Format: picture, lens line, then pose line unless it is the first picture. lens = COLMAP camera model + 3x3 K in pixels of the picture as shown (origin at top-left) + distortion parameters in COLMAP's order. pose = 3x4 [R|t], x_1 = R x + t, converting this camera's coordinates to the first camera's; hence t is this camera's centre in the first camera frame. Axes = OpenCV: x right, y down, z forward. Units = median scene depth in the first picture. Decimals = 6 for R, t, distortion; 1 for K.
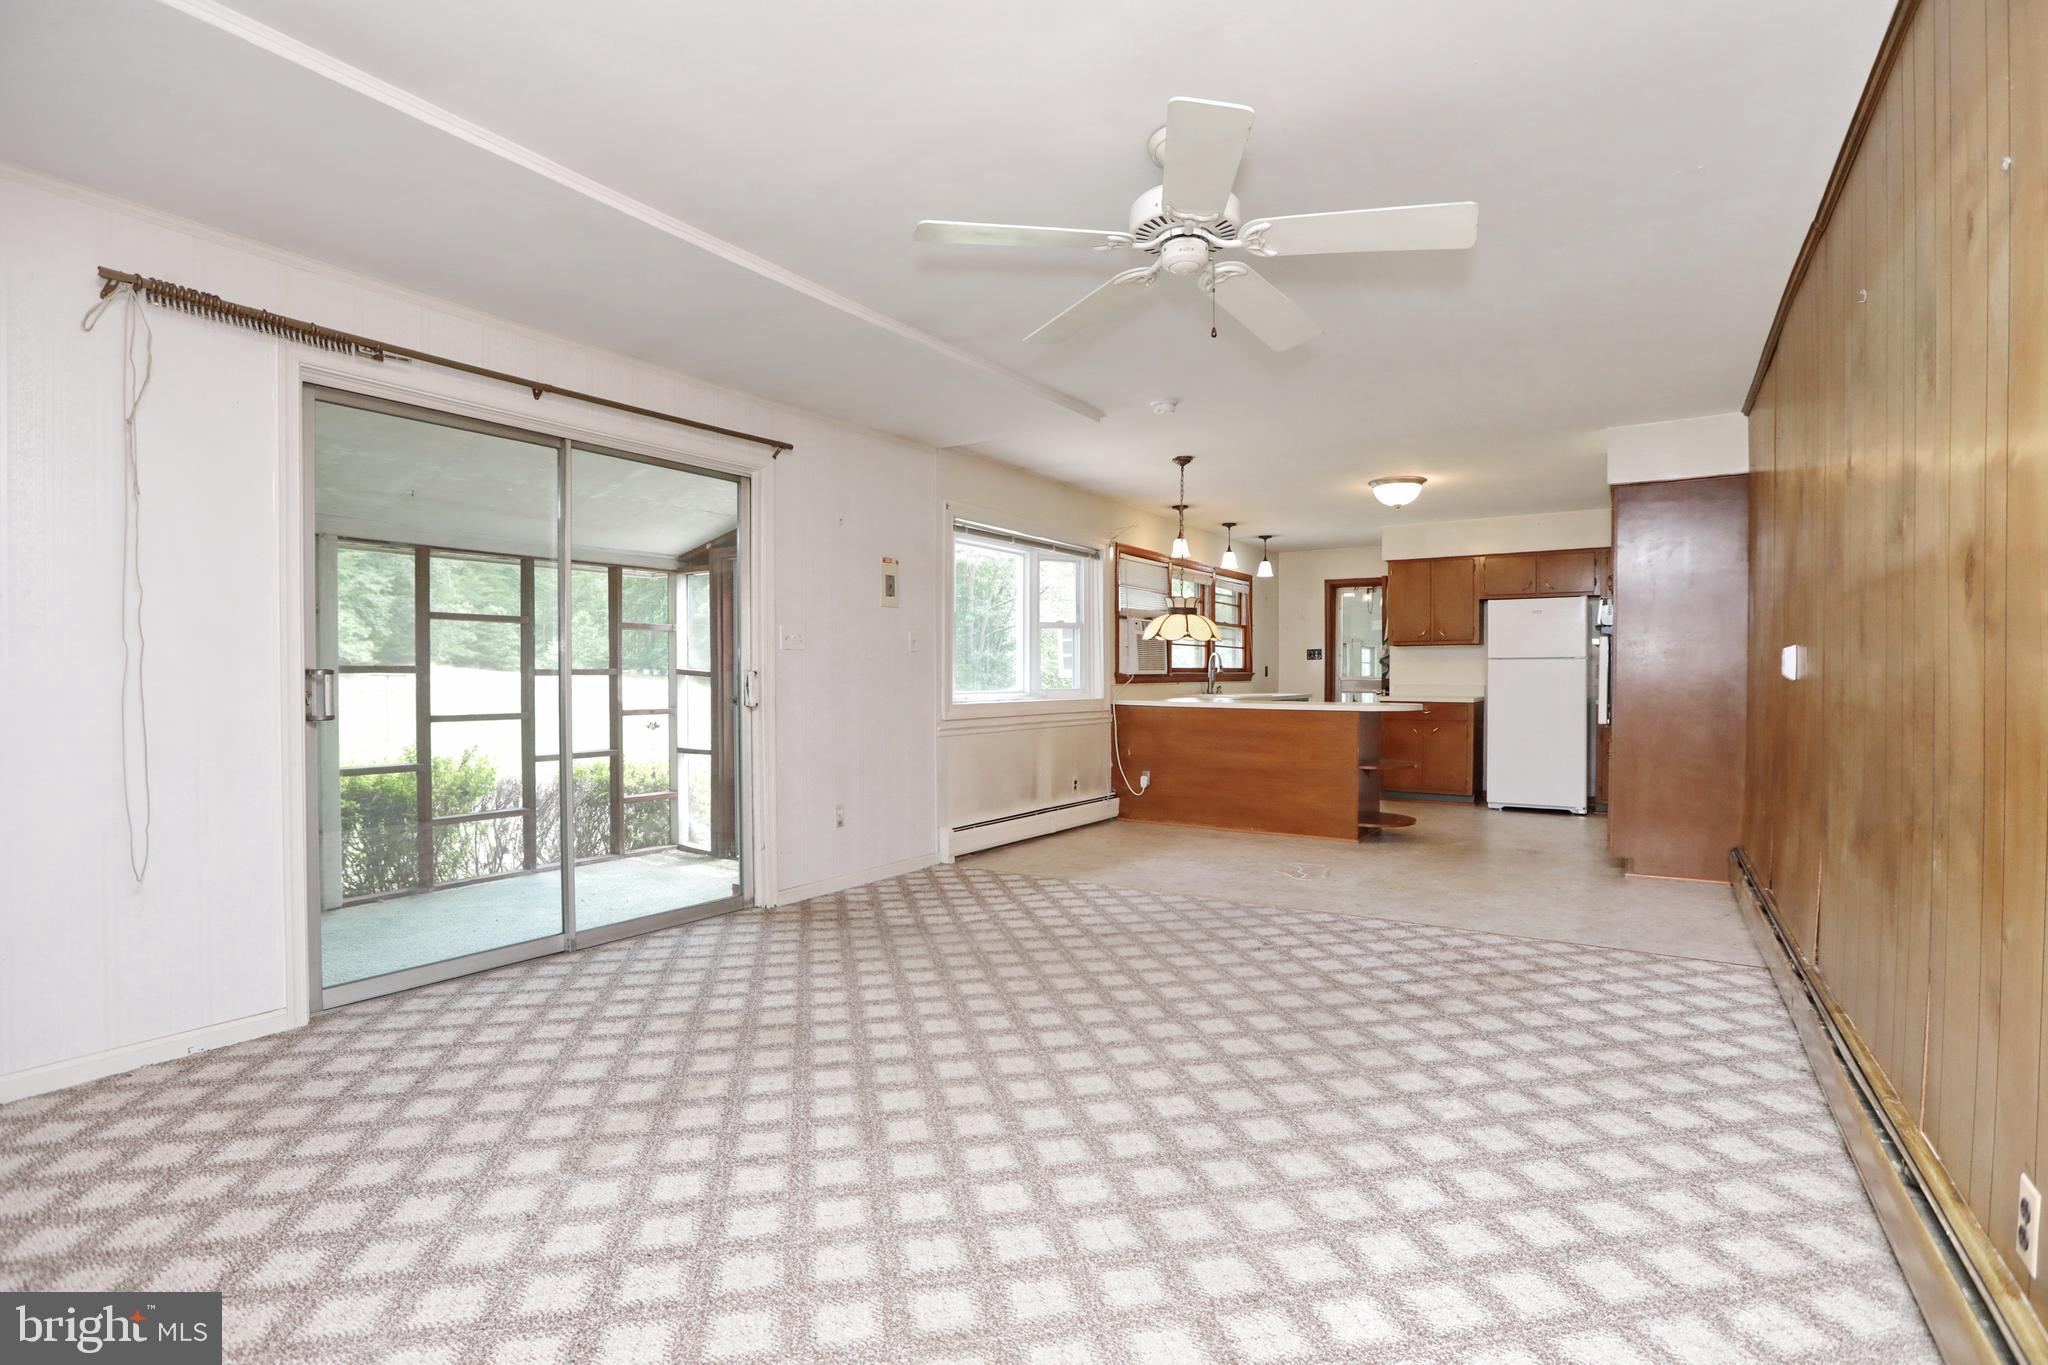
lens RADIAL K [[944.0, 0, 1023.7], [0, 944.0, 679.6], [0, 0, 1]] dist [-0.025960, 0.003105]
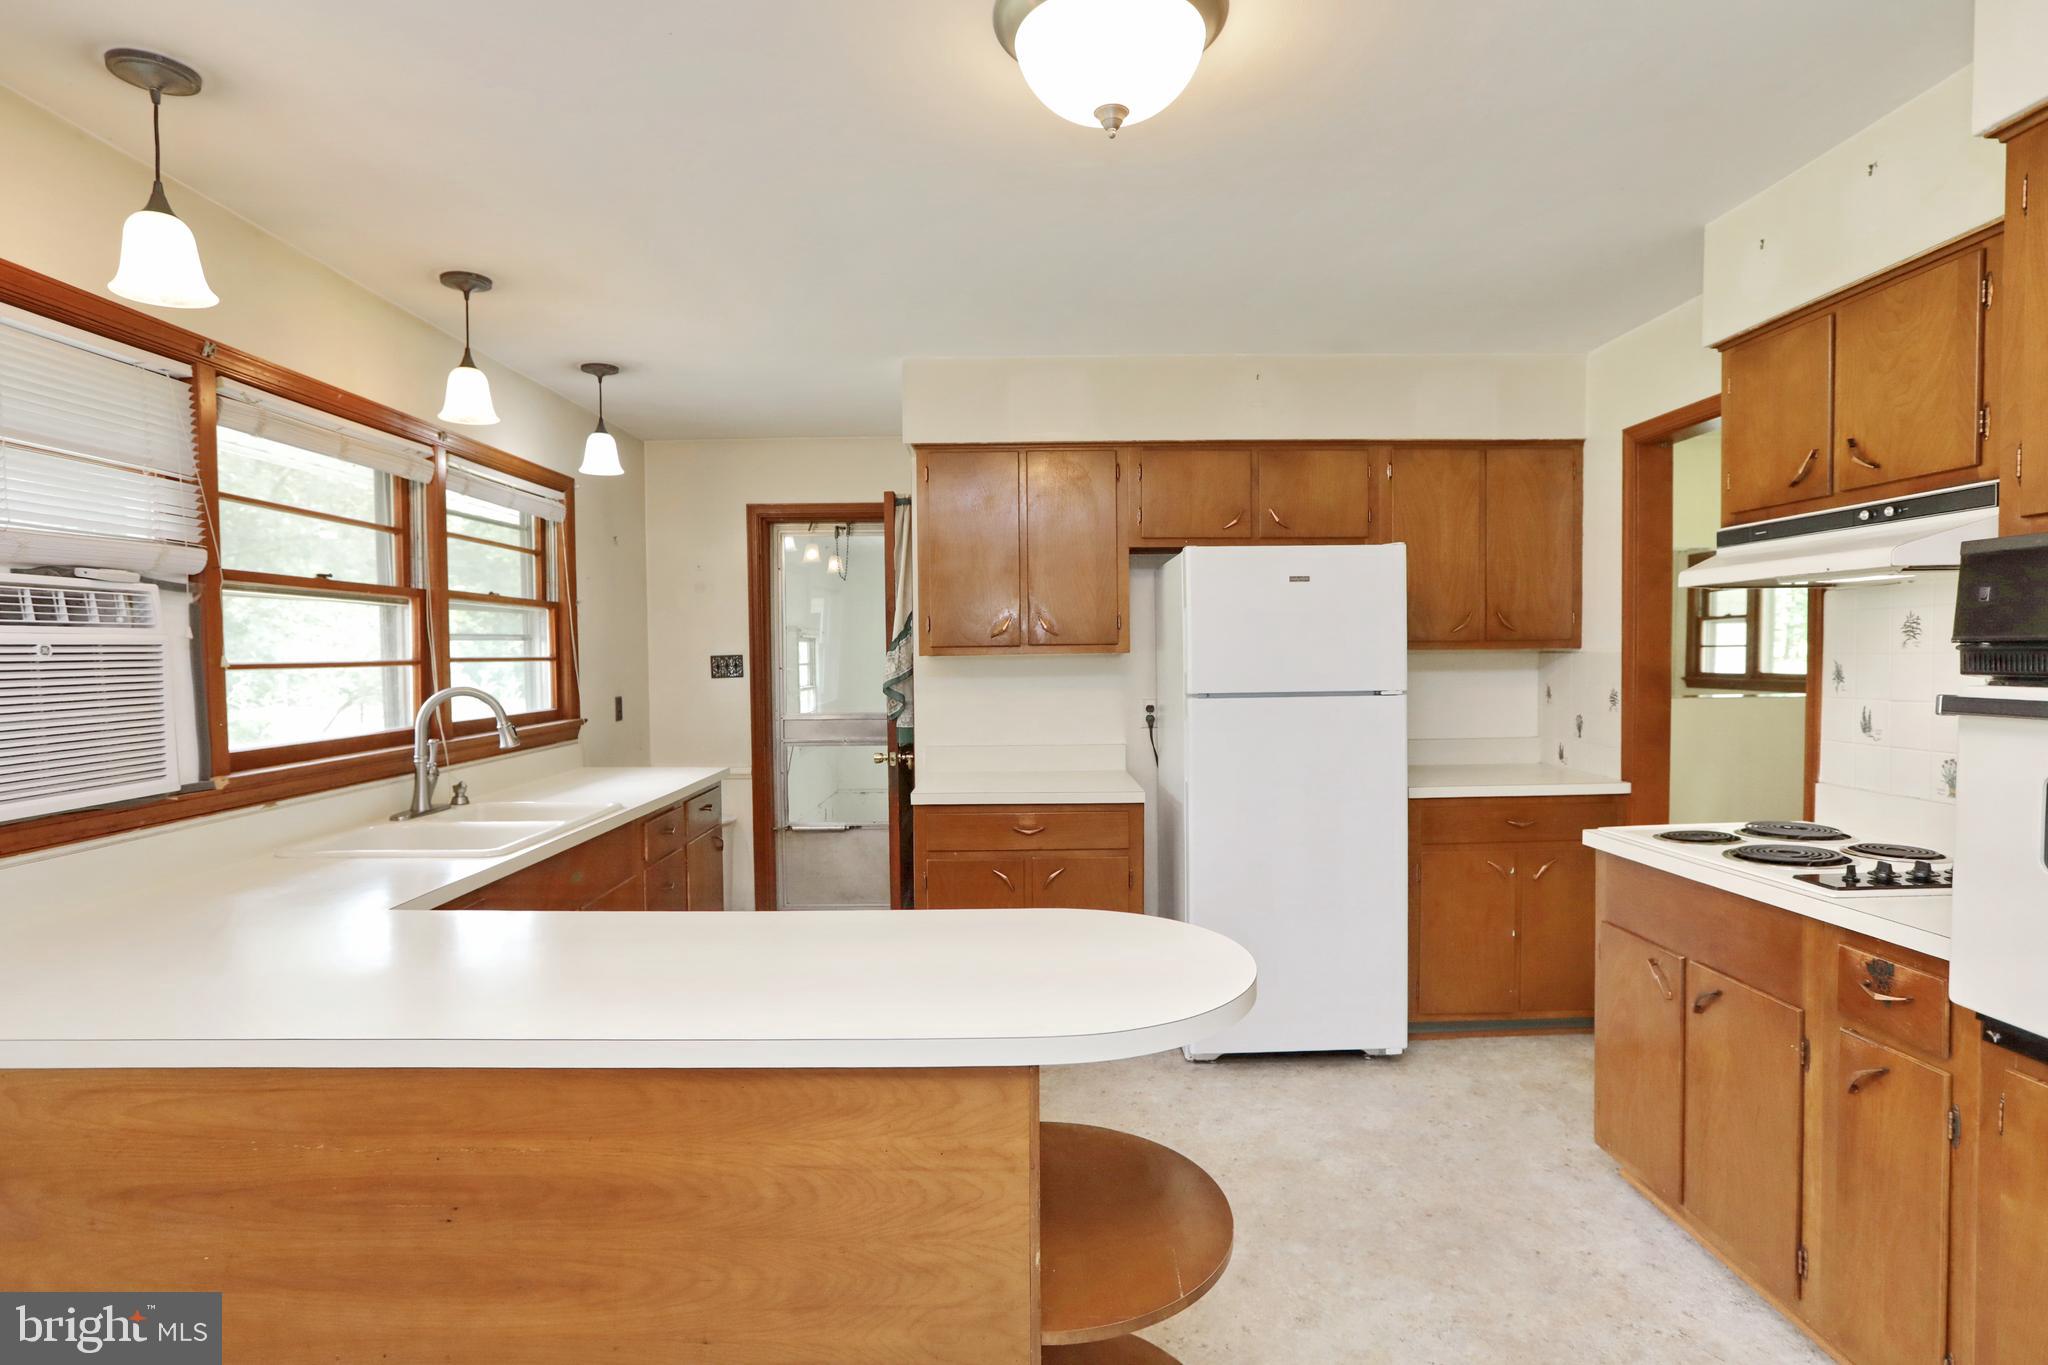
lens RADIAL K [[1075.7, 0, 1024.9], [0, 1075.7, 665.4], [0, 0, 1]] dist [0.004296, 0.001044]
pose [[0.832187, -0.021711, 0.554070, 0.154980], [0.018882, 0.999763, 0.010815, -0.033656], [-0.554174, 0.001462, 0.832400, 0.539681]]
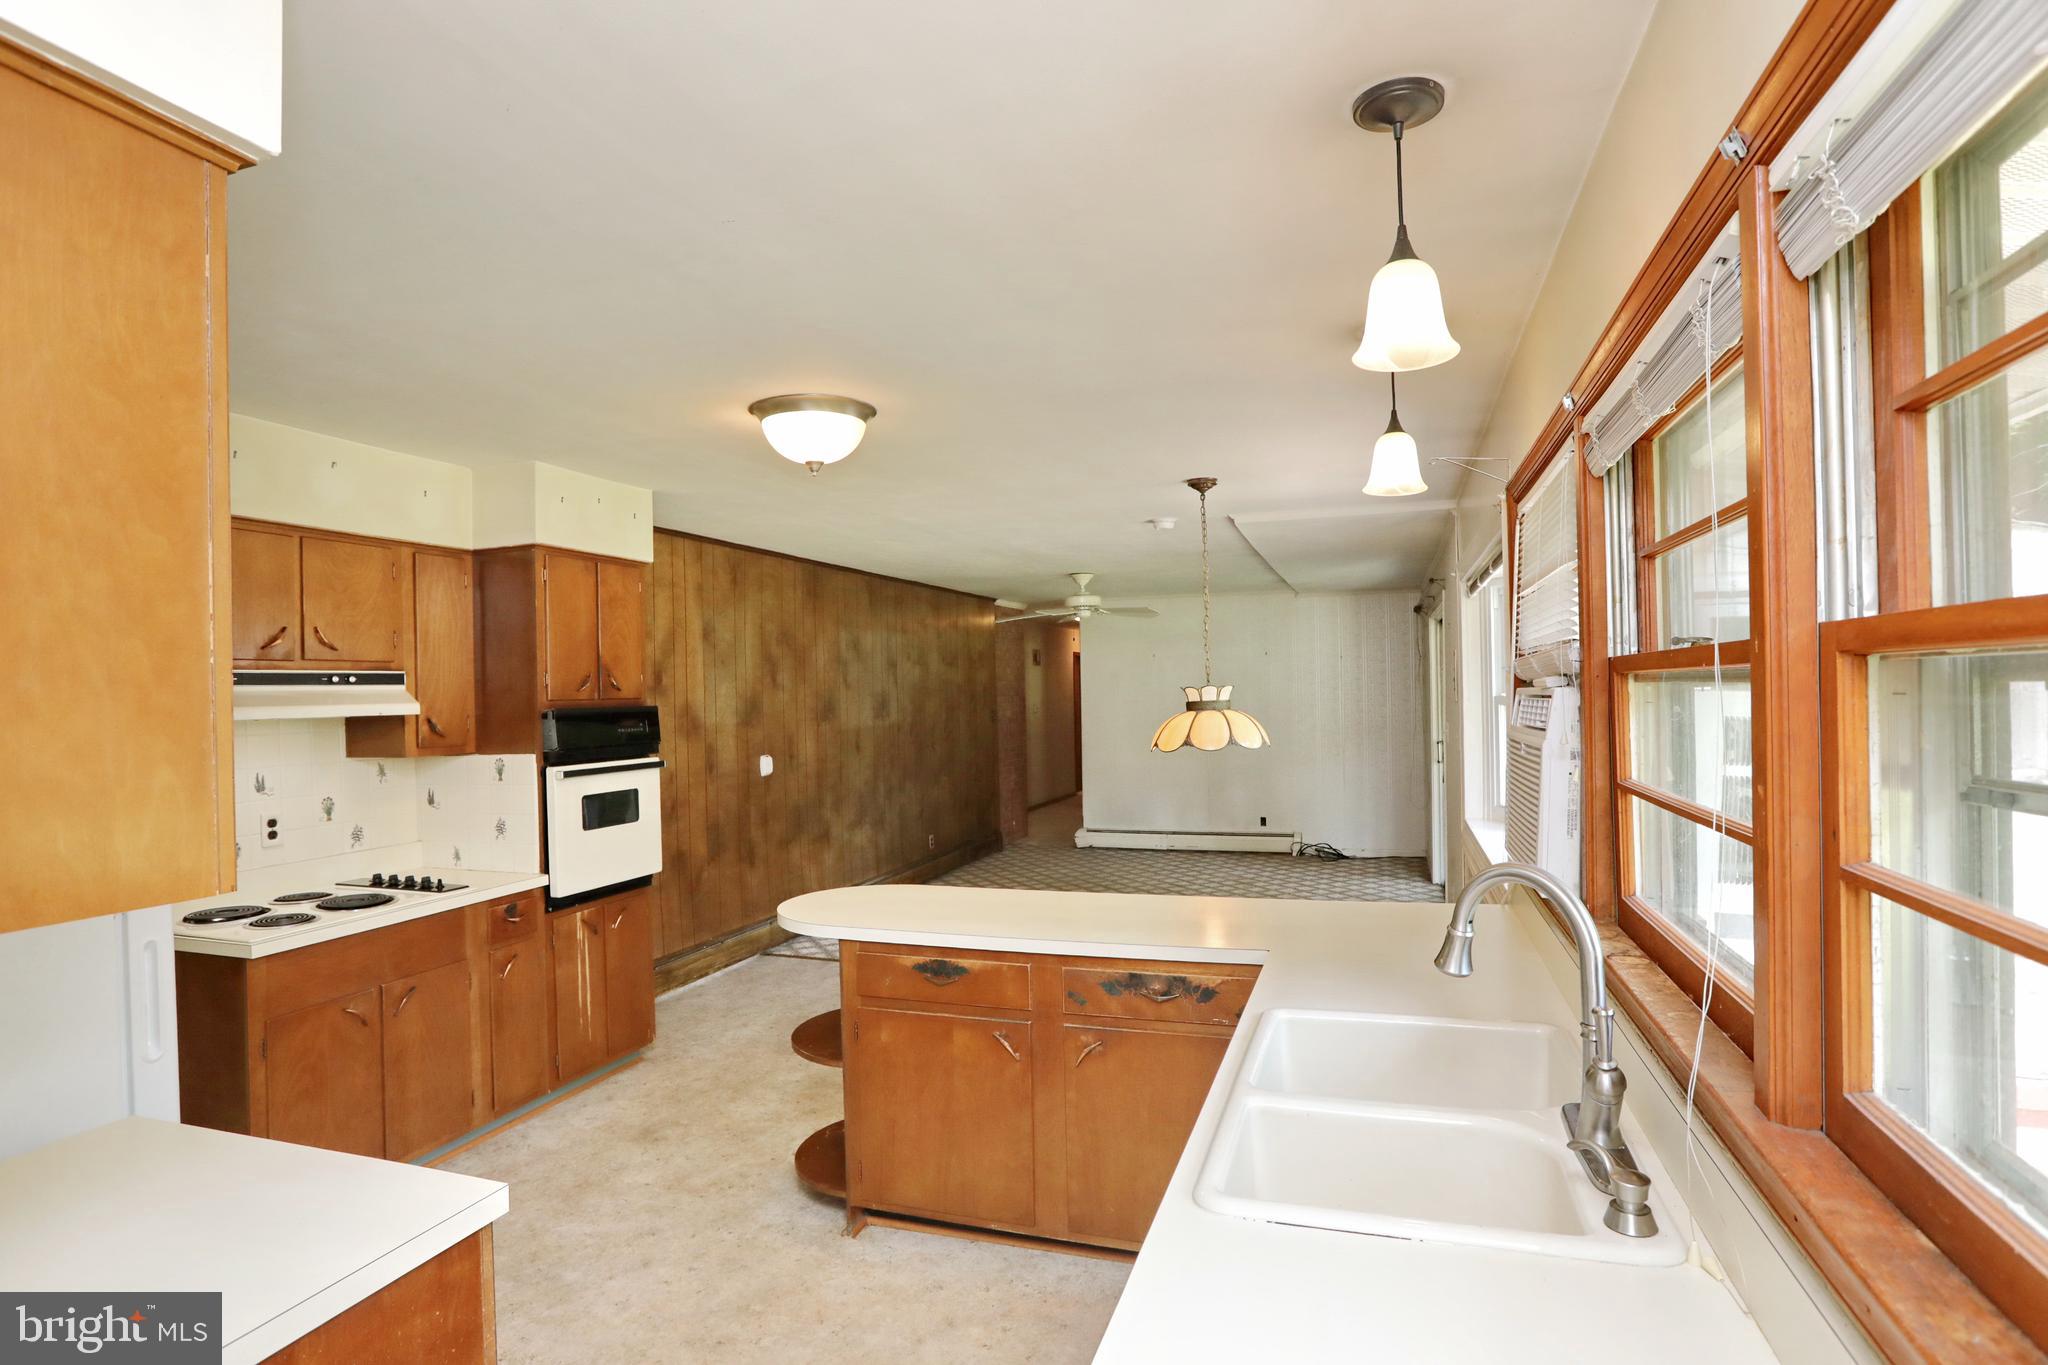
lens RADIAL K [[1040.3, 0, 1023.5], [0, 1040.3, 701.0], [0, 0, 1]] dist [-0.006465, -0.000770]
pose [[-0.967588, 0.014274, -0.252132, 0.306254], [0.012378, 0.999882, 0.009104, -0.054094], [0.252232, 0.005688, -0.967650, 1.062274]]
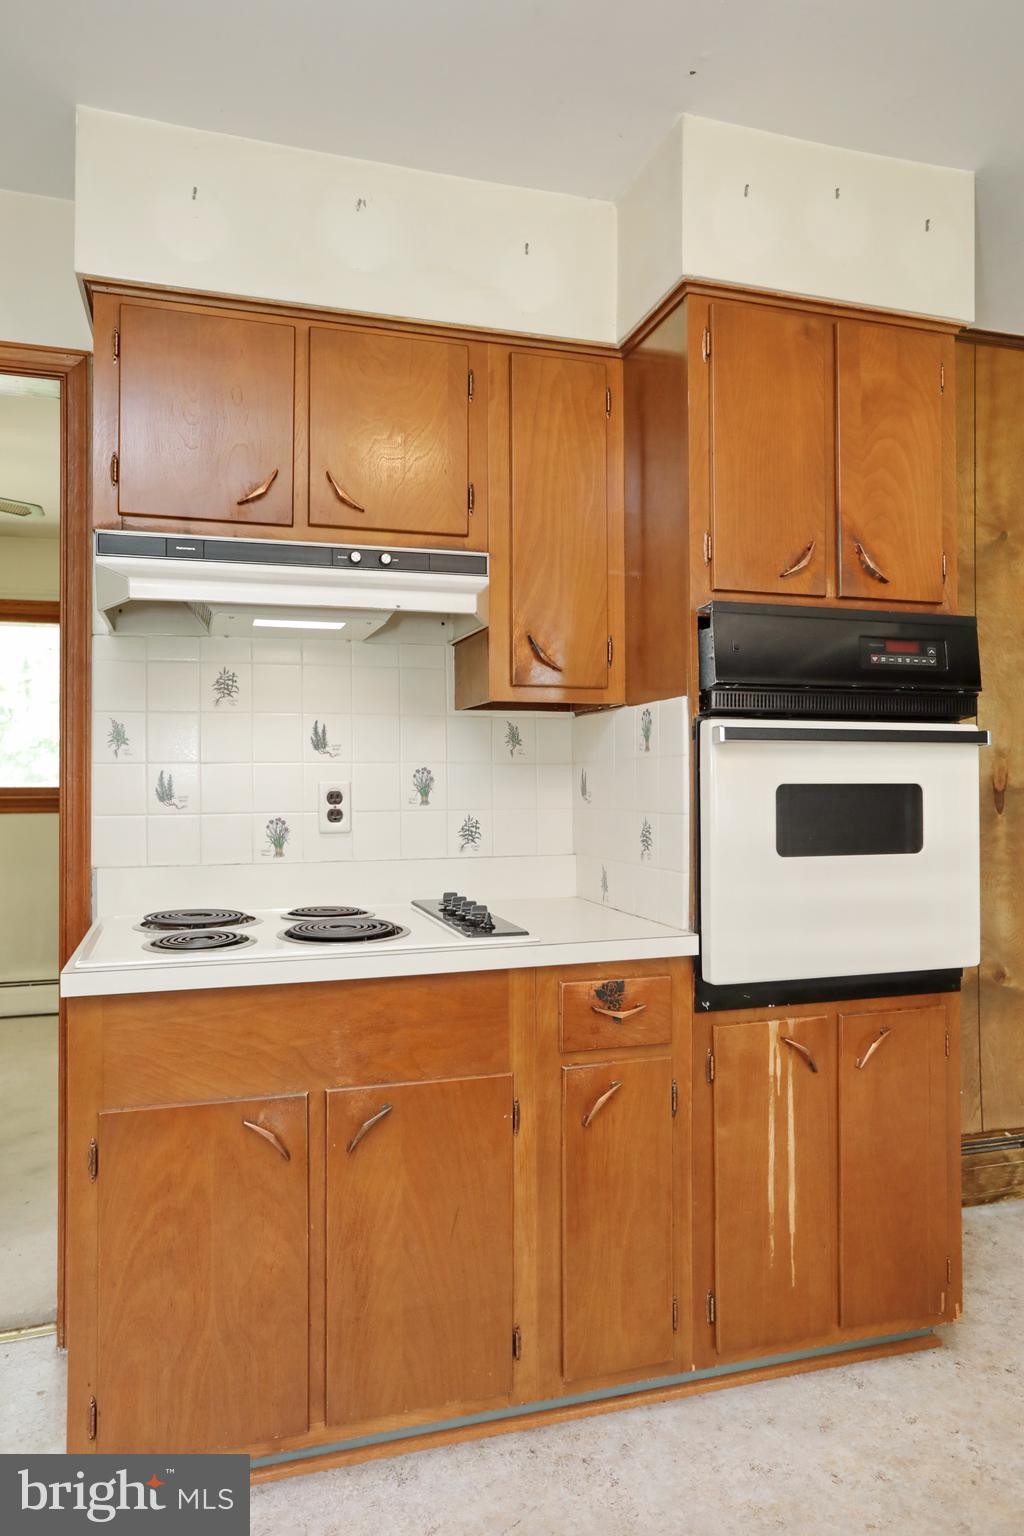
lens RADIAL K [[1065.9, 0, 515.8], [0, 1065.9, 764.6], [0, 0, 1]] dist [-0.019603, 0.005702]
pose [[-0.773932, 0.004233, 0.633254, 0.279176], [0.004112, 0.999990, -0.001659, -0.016243], [-0.633255, 0.001320, -0.773942, 0.794958]]
